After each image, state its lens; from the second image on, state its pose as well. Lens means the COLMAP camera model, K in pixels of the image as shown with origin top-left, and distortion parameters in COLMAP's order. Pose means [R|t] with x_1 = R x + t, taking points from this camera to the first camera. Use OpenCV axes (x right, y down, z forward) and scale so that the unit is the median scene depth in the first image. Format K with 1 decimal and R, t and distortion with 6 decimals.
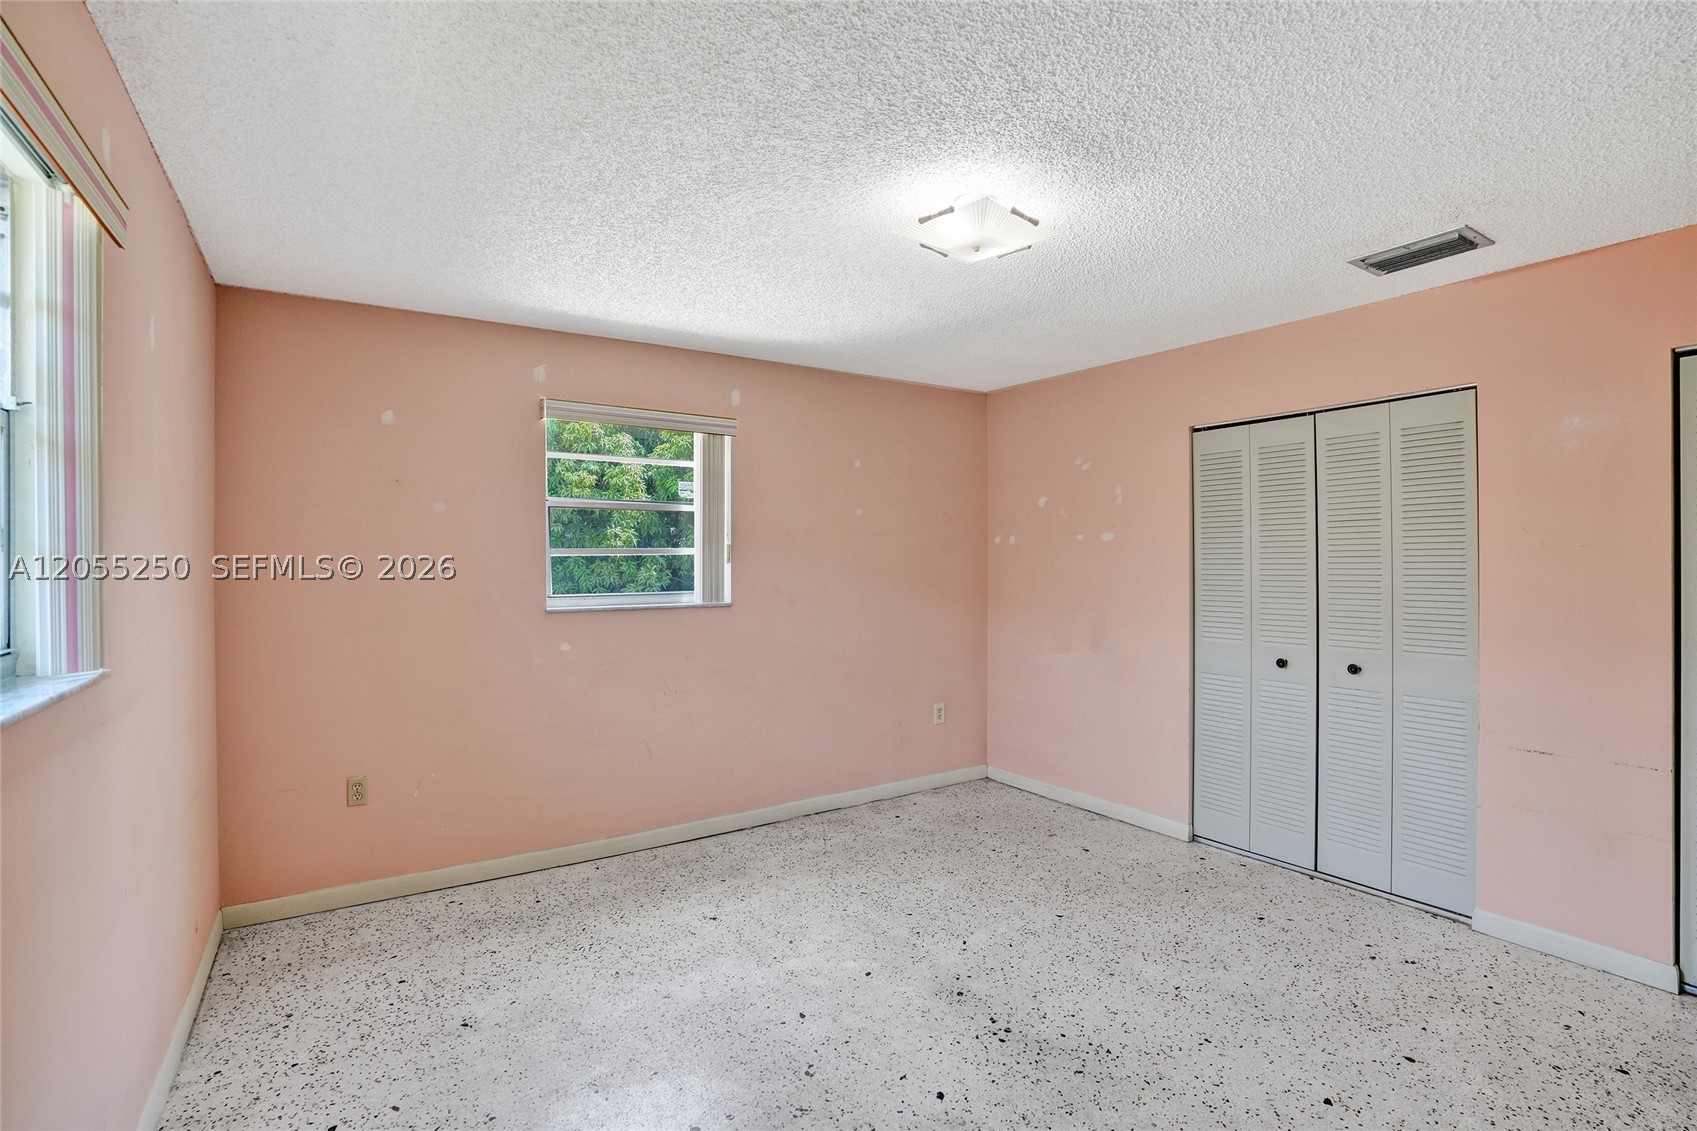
lens RADIAL K [[786.8, 0, 856.2], [0, 786.8, 567.4], [0, 0, 1]] dist [-0.076674, 0.033164]
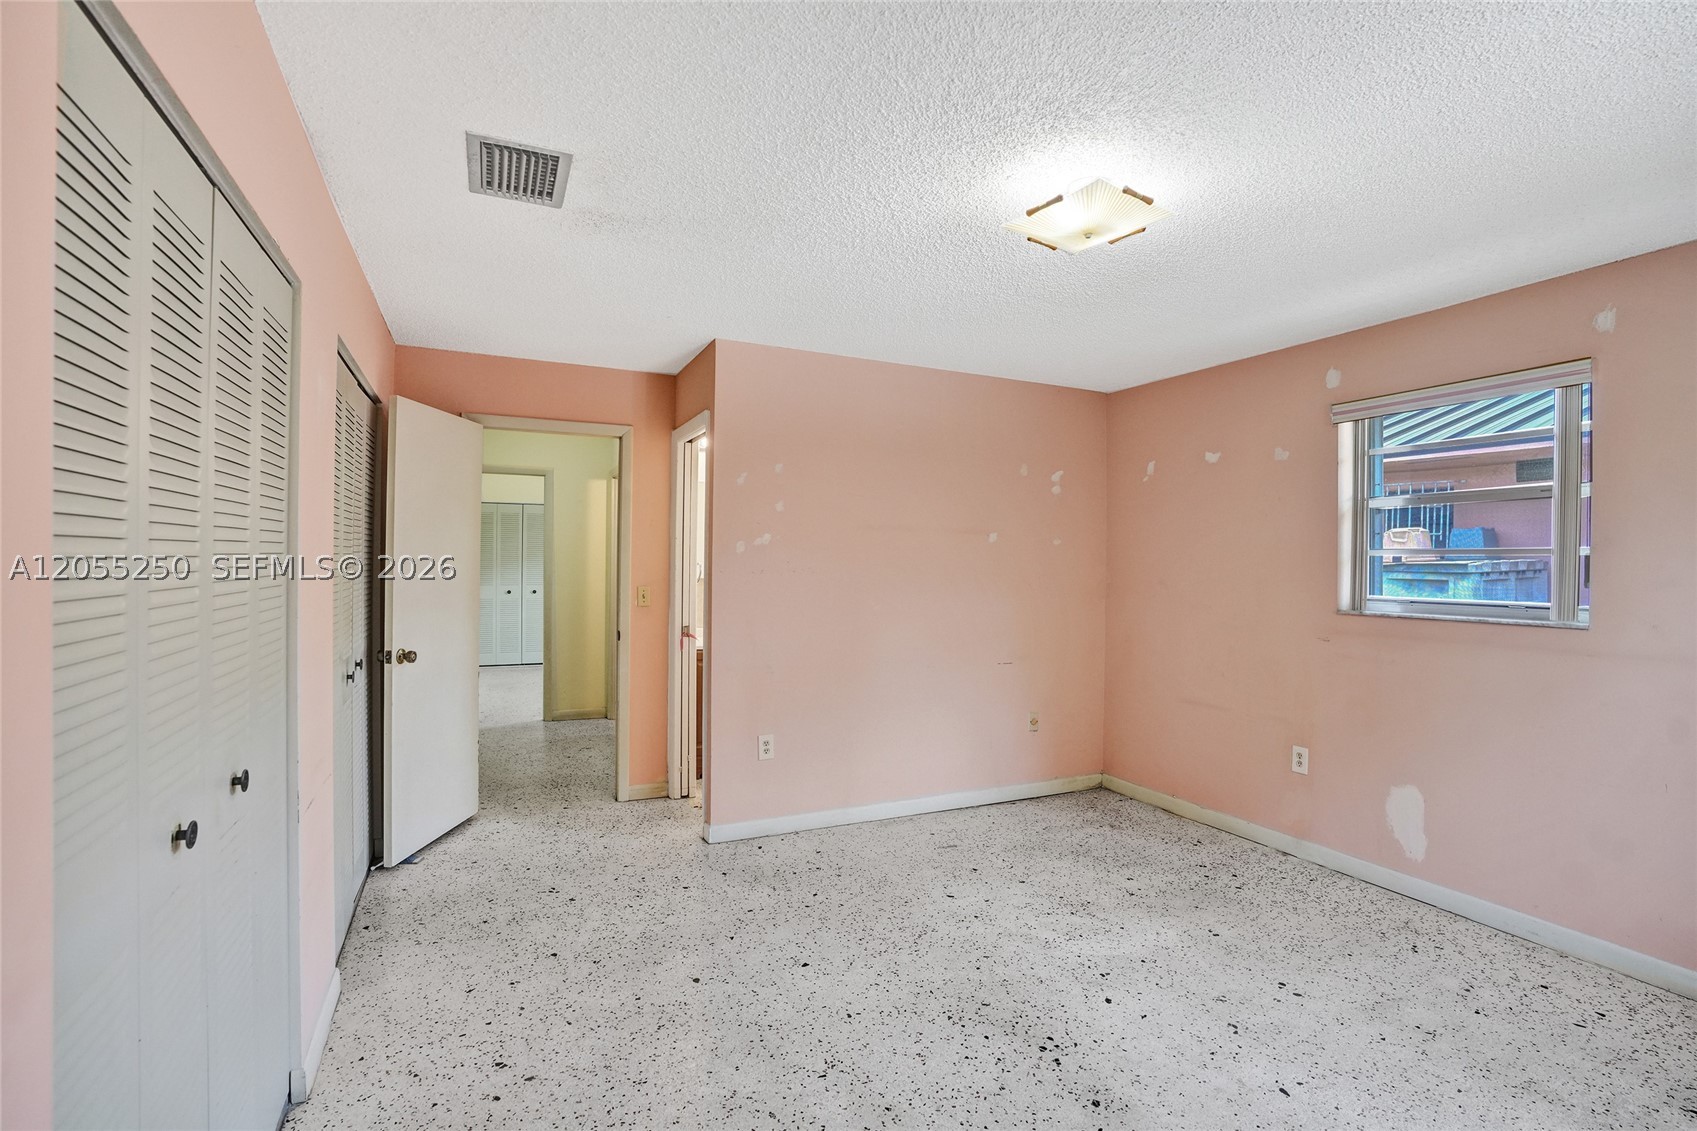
lens RADIAL K [[786.8, 0, 856.2], [0, 786.8, 567.4], [0, 0, 1]] dist [-0.076674, 0.033164]
pose [[-0.990338, -0.008552, 0.138413, 0.225844], [-0.006263, 0.999837, 0.016962, -0.008196], [-0.138535, 0.015931, -0.990229, 1.474197]]
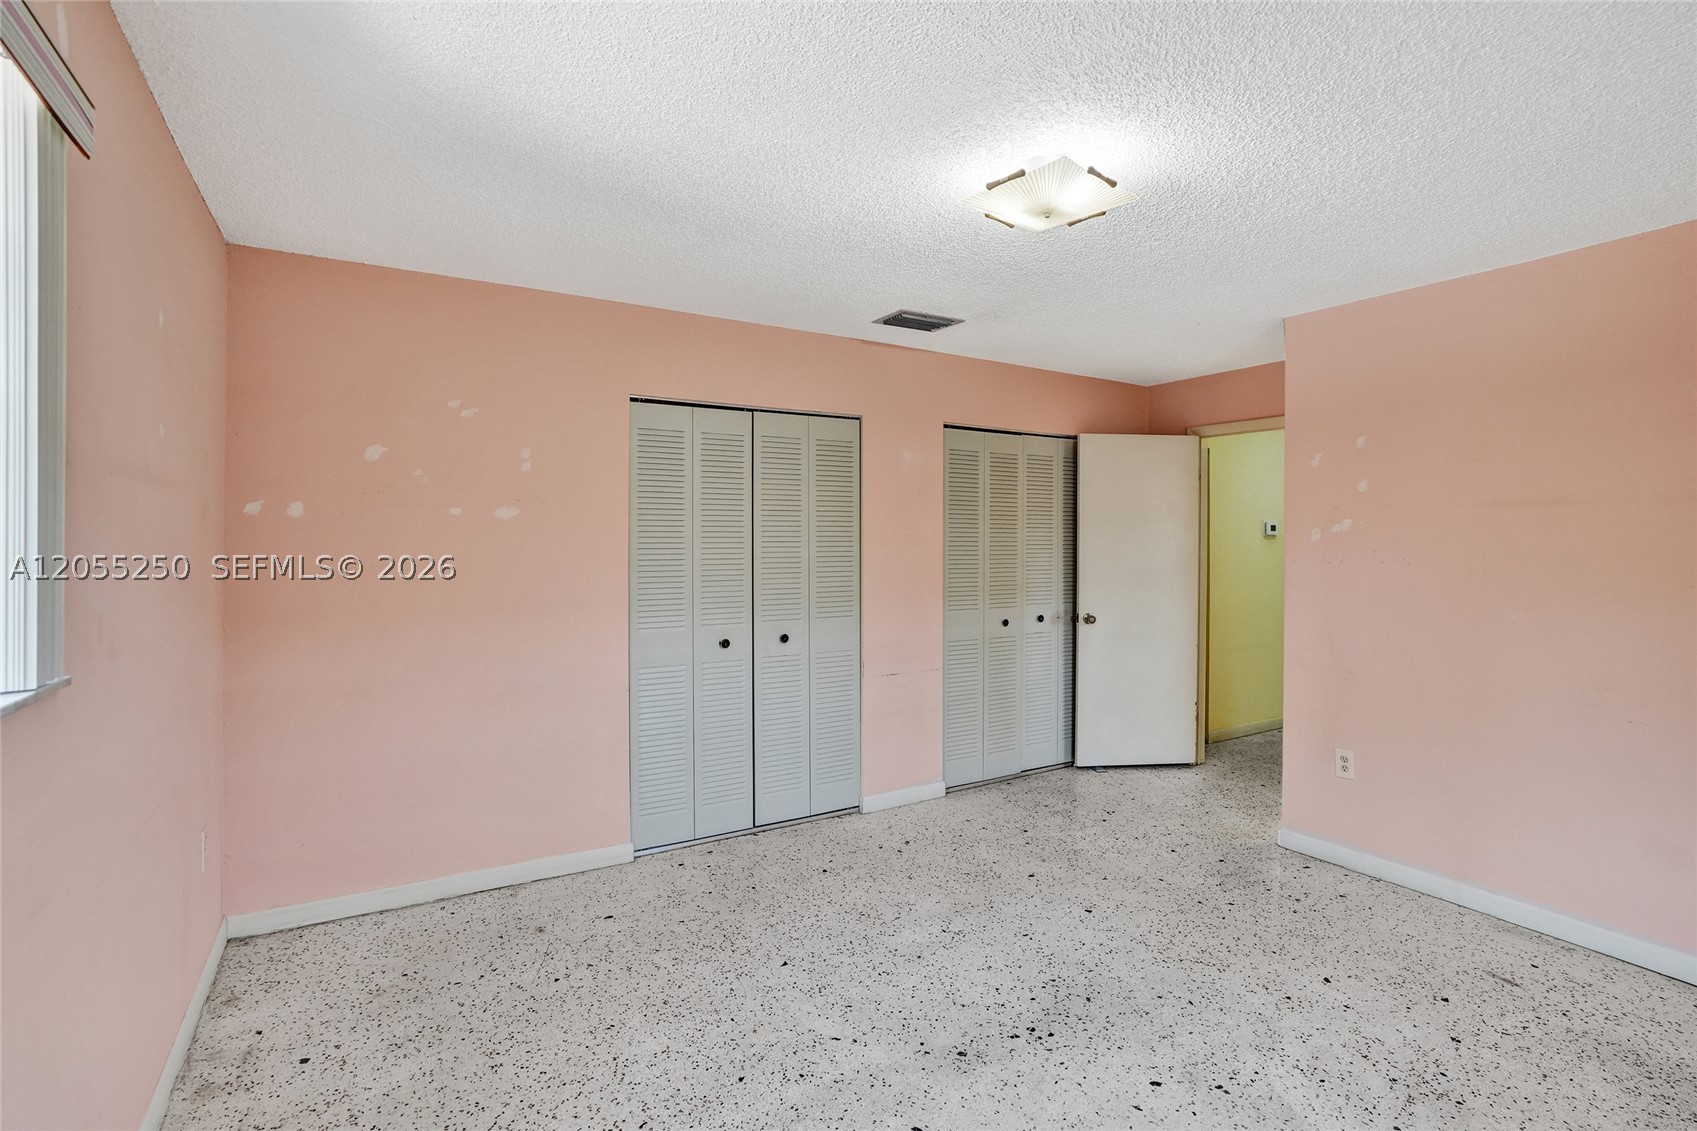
lens RADIAL K [[819.2, 0, 859.0], [0, 819.2, 552.1], [0, 0, 1]] dist [-0.053389, 0.029662]
pose [[0.035946, -0.006981, 0.999329, -0.617553], [0.007603, 0.999949, 0.006712, -0.006089], [-0.999325, 0.007357, 0.035998, 0.881974]]
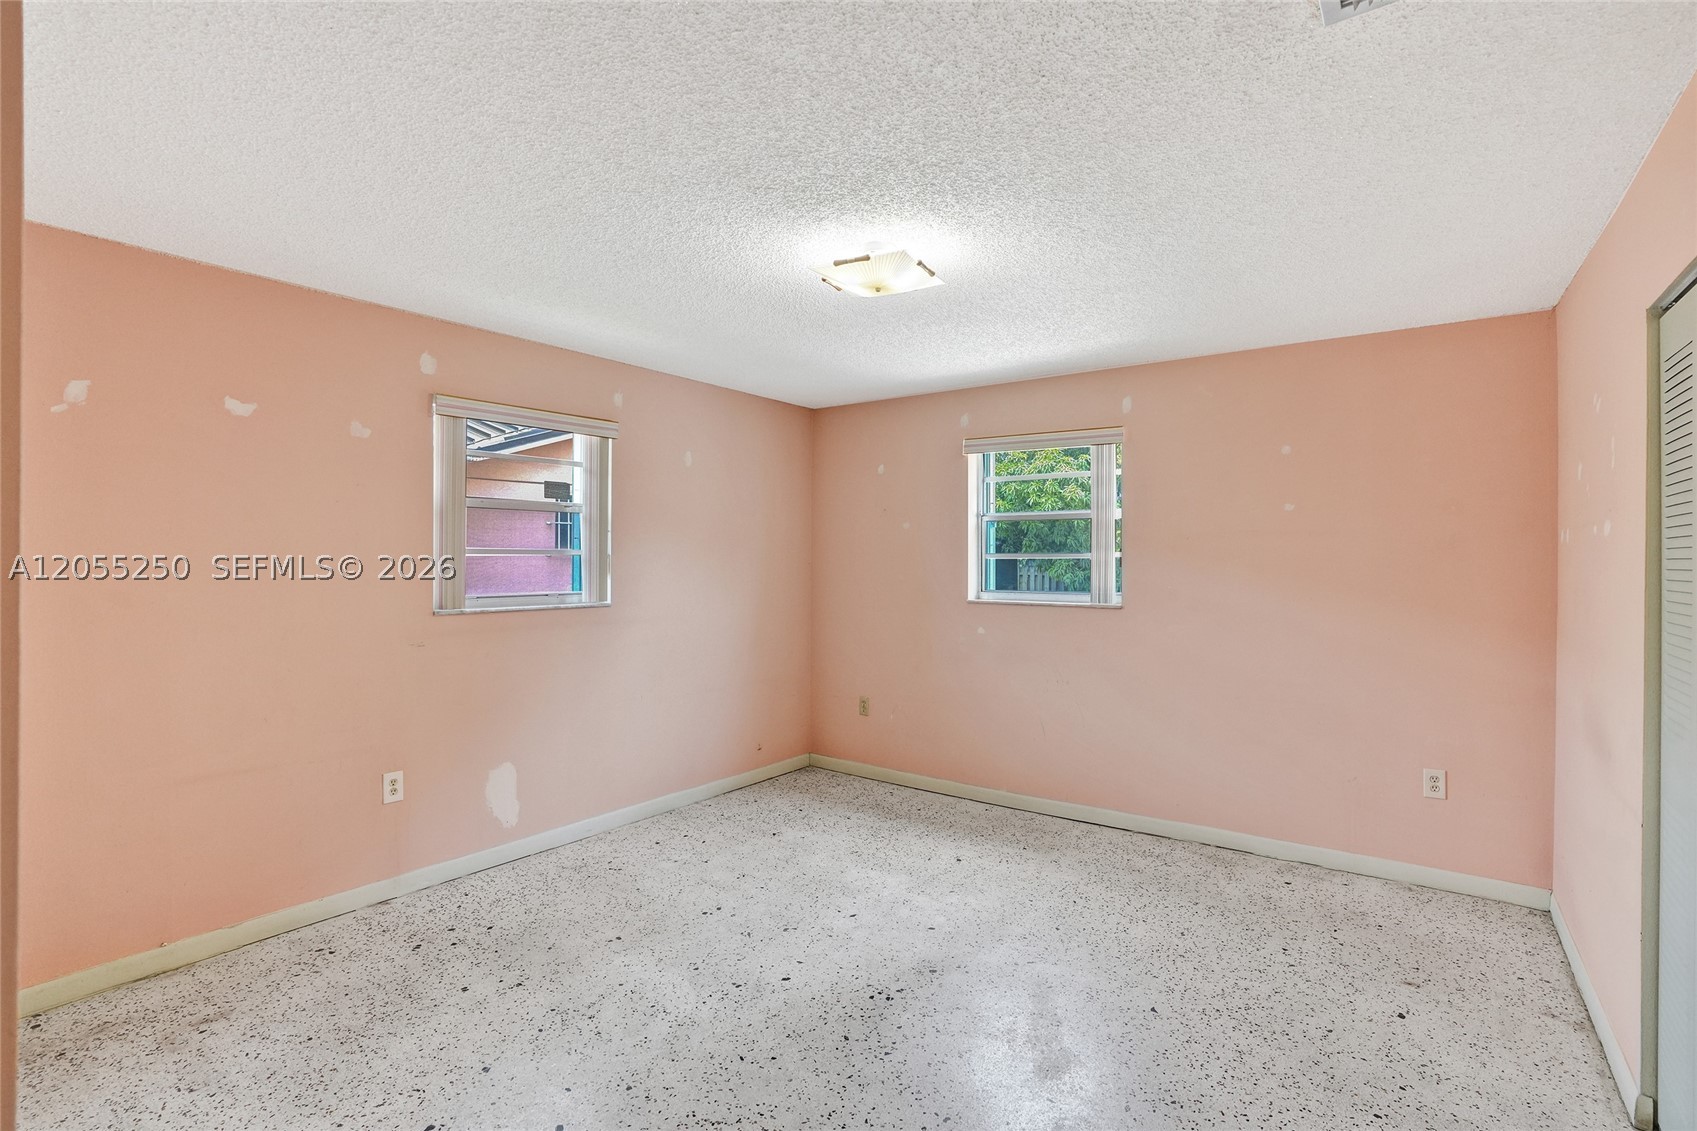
lens RADIAL K [[783.0, 0, 860.1], [0, 783.0, 565.1], [0, 0, 1]] dist [-0.069009, 0.027347]
pose [[0.344148, 0.009791, -0.938865, 0.895578], [-0.015308, 0.999871, 0.004815, -0.009518], [0.938791, 0.012715, 0.344253, 0.435043]]
